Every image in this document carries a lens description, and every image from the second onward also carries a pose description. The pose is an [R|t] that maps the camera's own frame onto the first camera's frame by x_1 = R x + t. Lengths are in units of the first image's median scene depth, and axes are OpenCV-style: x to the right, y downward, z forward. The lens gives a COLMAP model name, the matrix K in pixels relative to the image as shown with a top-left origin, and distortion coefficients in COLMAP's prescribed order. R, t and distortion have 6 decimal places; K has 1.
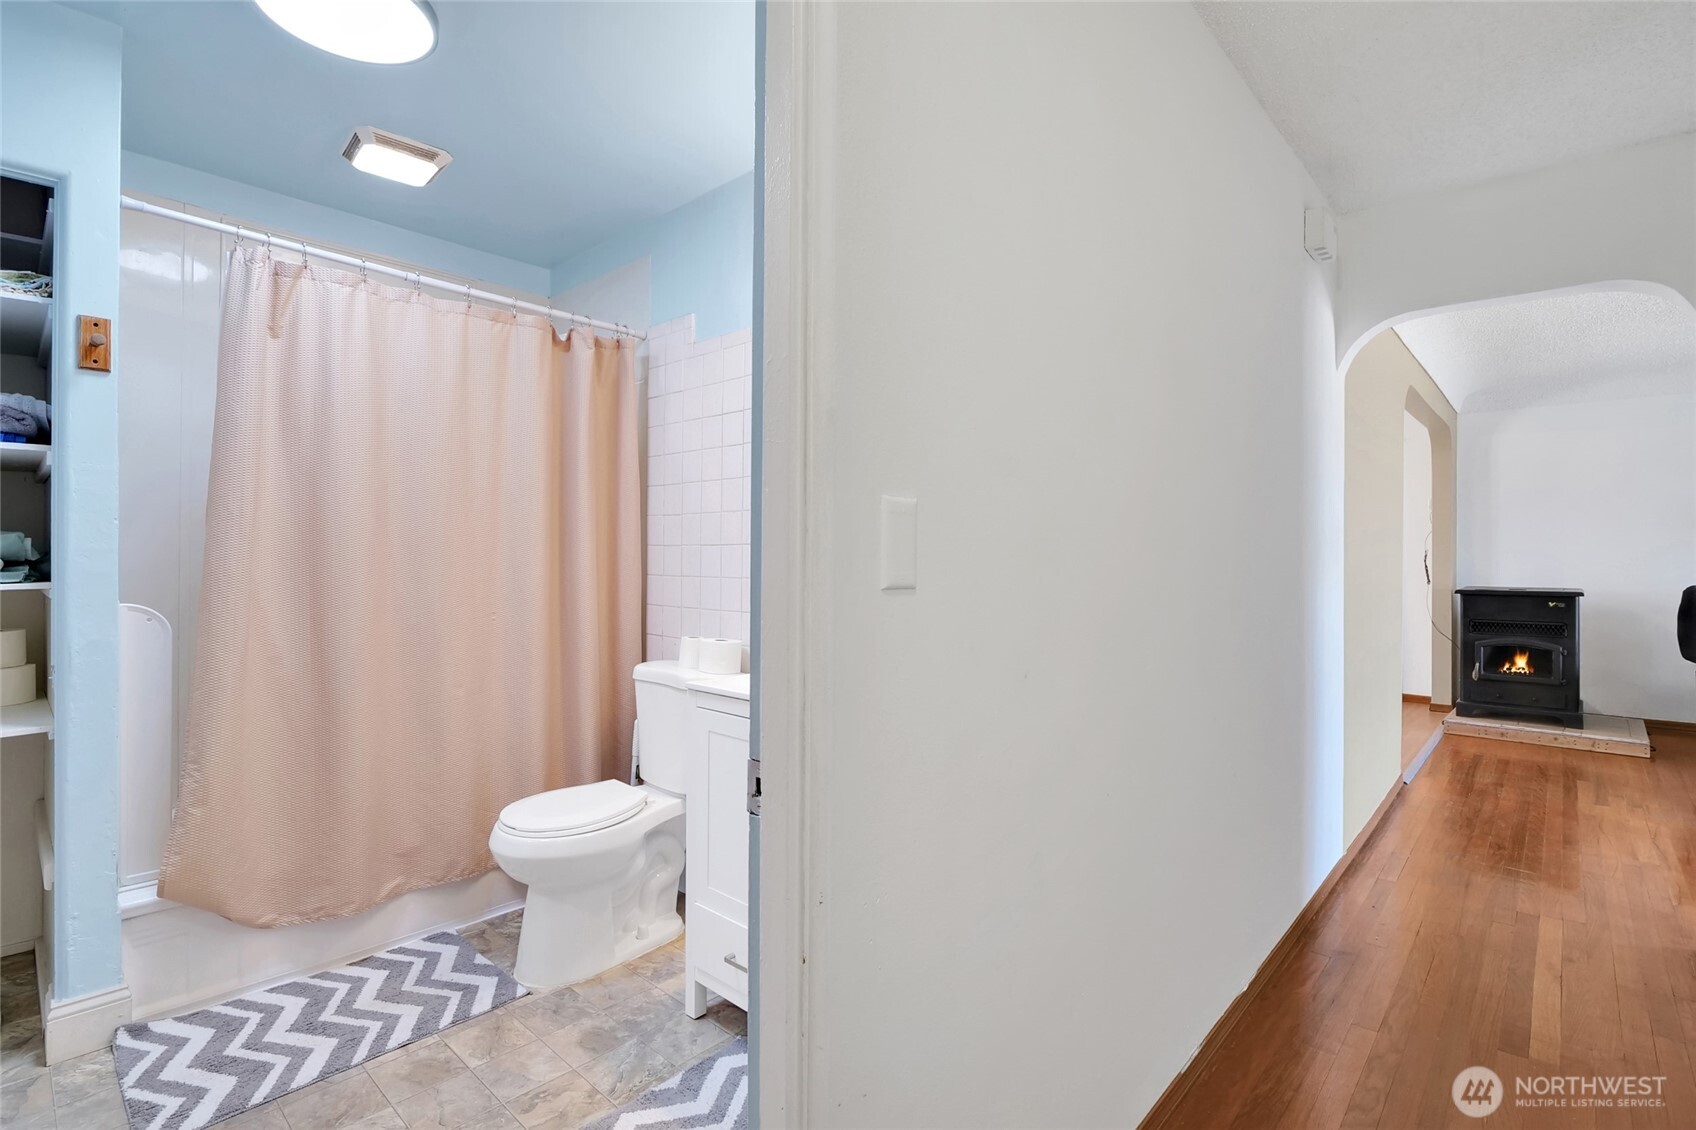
lens RADIAL K [[791.5, 0, 849.8], [0, 791.5, 562.7], [0, 0, 1]] dist [-0.016739, 0.001503]
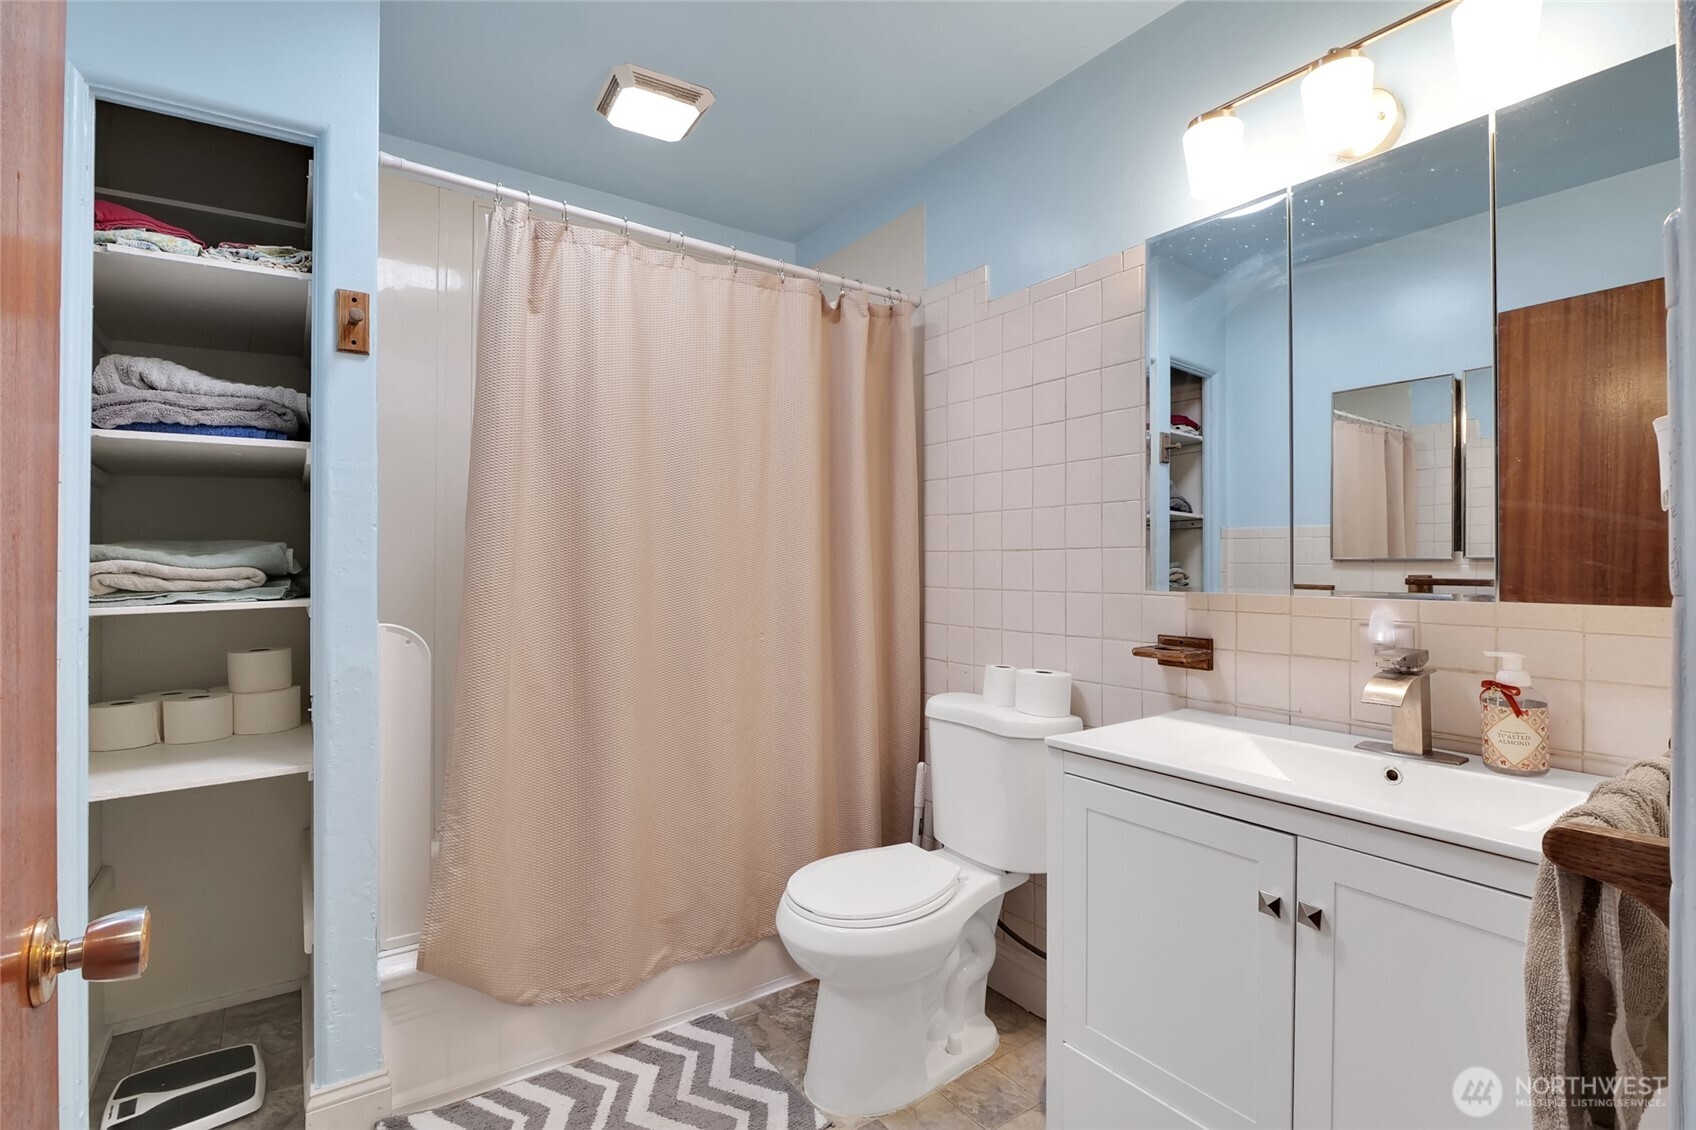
lens RADIAL K [[791.5, 0, 850.0], [0, 791.5, 565.4], [0, 0, 1]] dist [-0.016739, 0.001503]
pose [[0.976547, -0.007690, -0.215168, -0.214784], [0.005946, 0.999944, -0.008748, -0.000953], [0.215224, 0.007264, 0.976538, 0.235766]]
